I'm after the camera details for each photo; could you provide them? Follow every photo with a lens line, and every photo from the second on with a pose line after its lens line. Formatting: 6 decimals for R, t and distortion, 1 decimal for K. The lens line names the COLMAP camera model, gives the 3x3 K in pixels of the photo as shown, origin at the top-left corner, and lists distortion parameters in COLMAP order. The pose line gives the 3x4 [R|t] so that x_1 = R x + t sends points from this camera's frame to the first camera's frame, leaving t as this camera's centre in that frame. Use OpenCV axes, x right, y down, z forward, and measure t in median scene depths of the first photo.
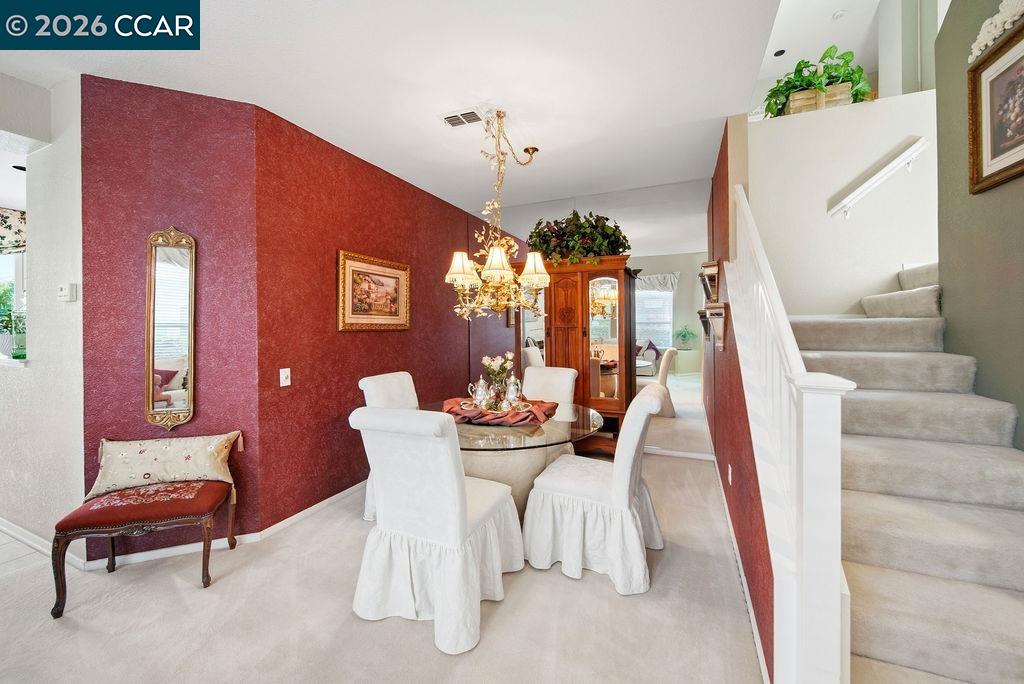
lens RADIAL K [[378.4, 0, 512.4], [0, 378.4, 328.7], [0, 0, 1]] dist [0.001367, -0.003197]
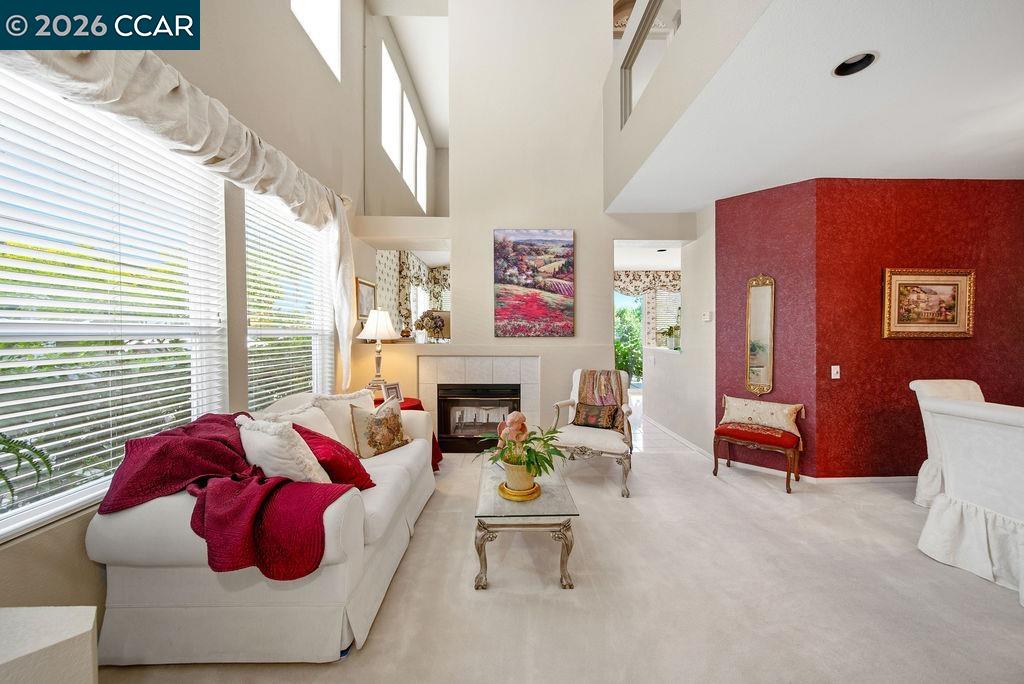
lens RADIAL K [[372.3, 0, 513.5], [0, 372.3, 338.9], [0, 0, 1]] dist [-0.000662, -0.000552]
pose [[0.431208, 0.013323, -0.902154, 0.092642], [-0.007457, 0.999909, 0.011203, 0.004296], [0.902222, 0.001896, 0.431268, -0.590630]]
